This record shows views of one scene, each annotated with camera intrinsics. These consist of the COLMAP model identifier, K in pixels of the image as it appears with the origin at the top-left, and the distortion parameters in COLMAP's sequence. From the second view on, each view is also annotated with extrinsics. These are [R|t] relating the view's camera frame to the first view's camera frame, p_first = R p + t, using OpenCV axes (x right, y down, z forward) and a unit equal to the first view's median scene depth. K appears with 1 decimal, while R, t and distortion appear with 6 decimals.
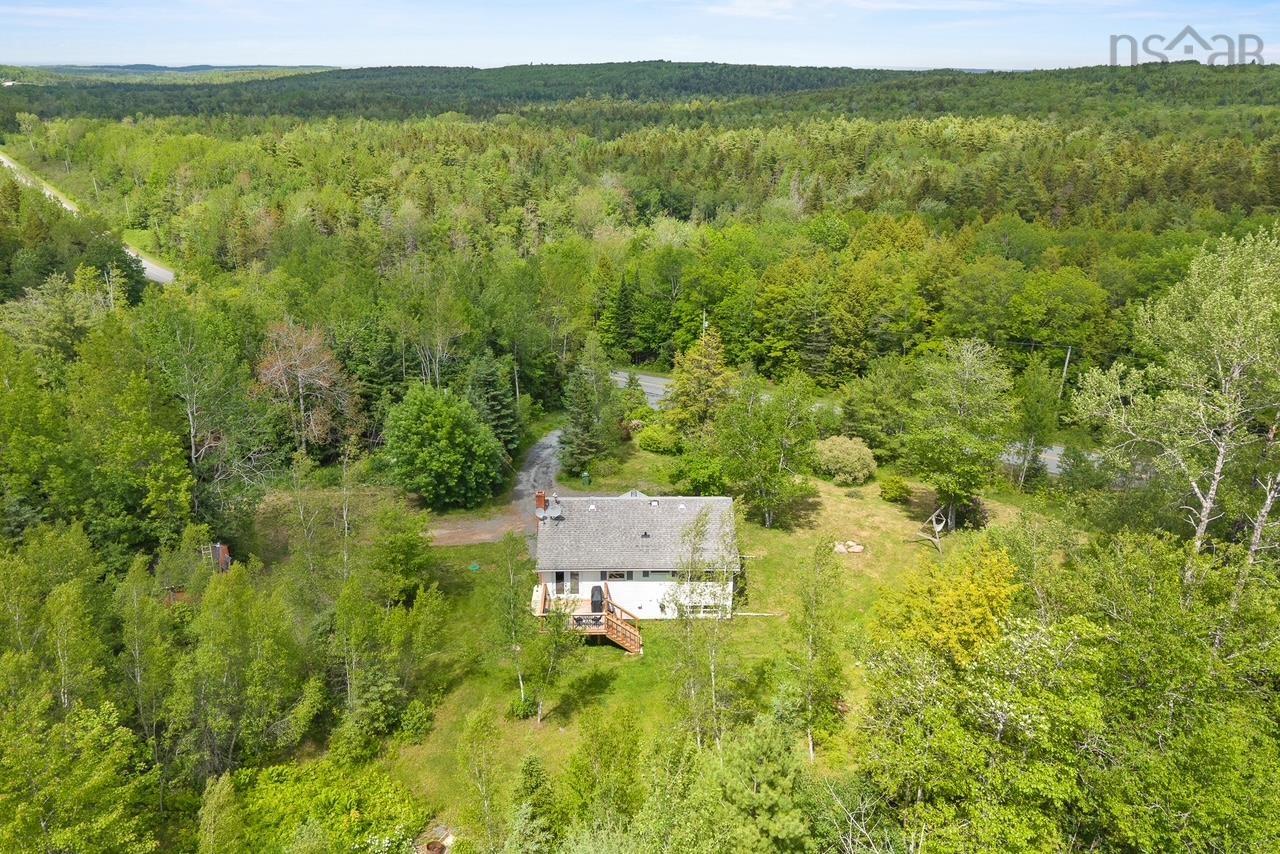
lens RADIAL K [[846.9, 0, 640.0], [0, 846.9, 427.0], [0, 0, 1]] dist [0.129722, -0.246729]
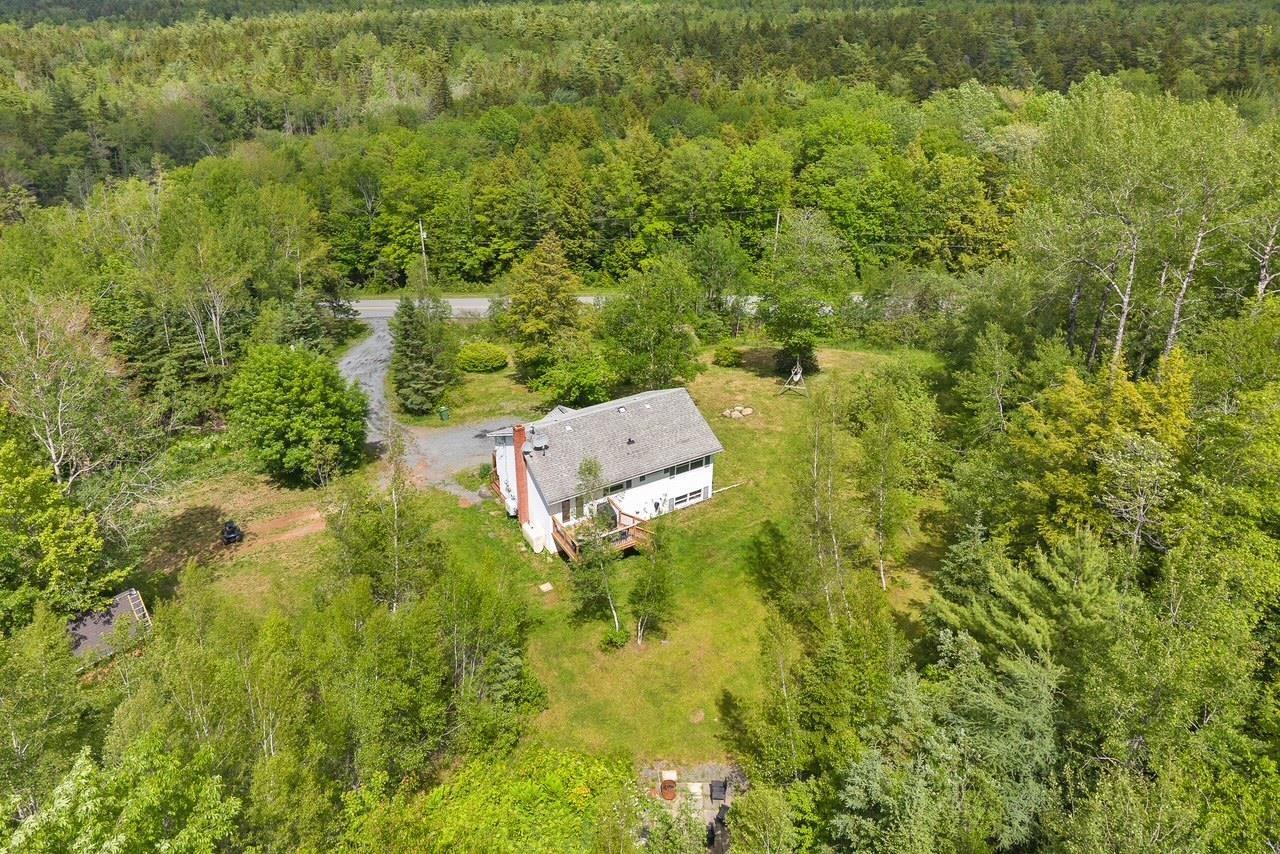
lens RADIAL K [[843.8, 0, 638.0], [0, 843.8, 389.6], [0, 0, 1]] dist [0.148072, -0.243678]
pose [[0.874204, -0.220421, 0.432645, -0.187227], [0.188331, 0.975196, 0.116293, -0.022202], [-0.447547, -0.020183, 0.894033, 0.046487]]
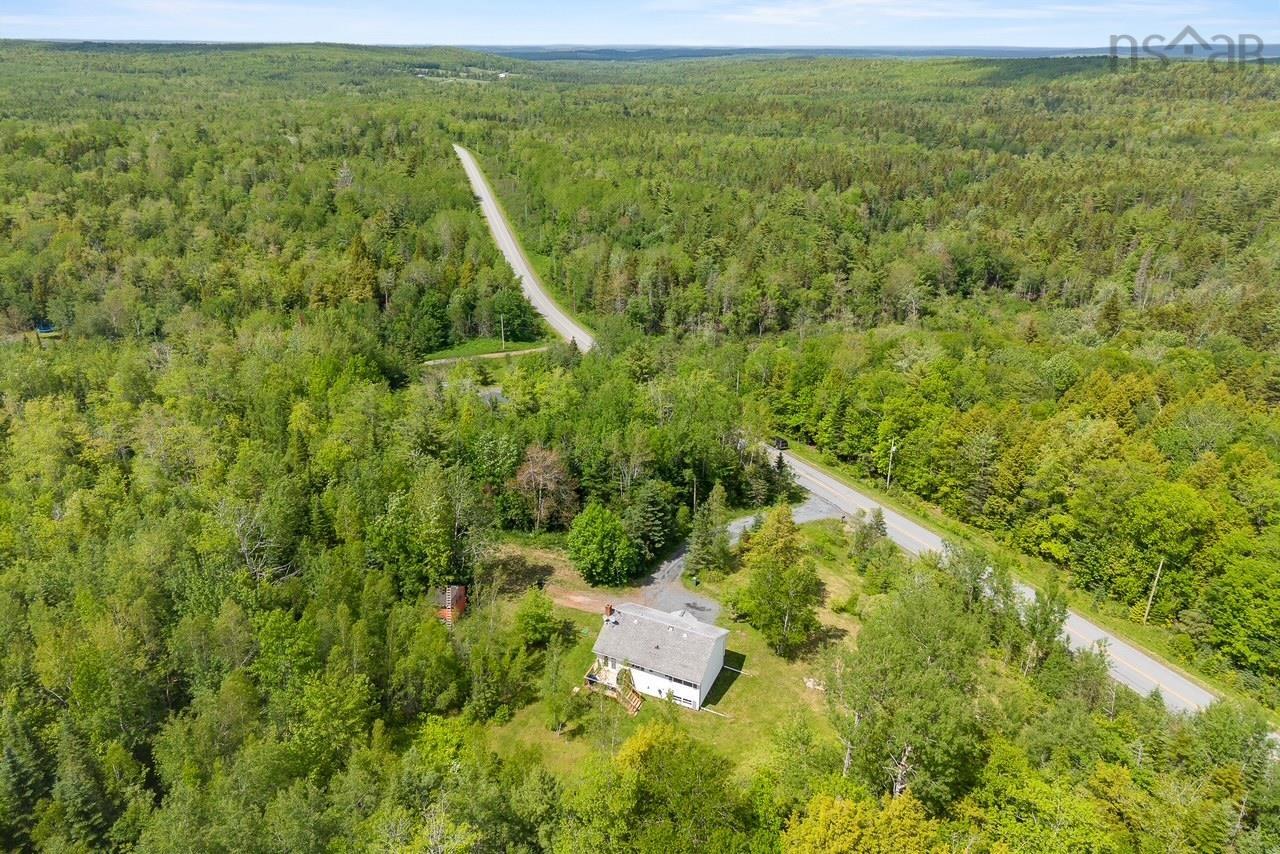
lens RADIAL K [[846.9, 0, 640.0], [0, 846.9, 427.0], [0, 0, 1]] dist [0.129722, -0.246729]
pose [[0.897907, 0.173739, -0.404447, 0.271351], [-0.165459, 0.984646, 0.055642, -0.181891], [0.407904, 0.016958, 0.912867, -0.265284]]
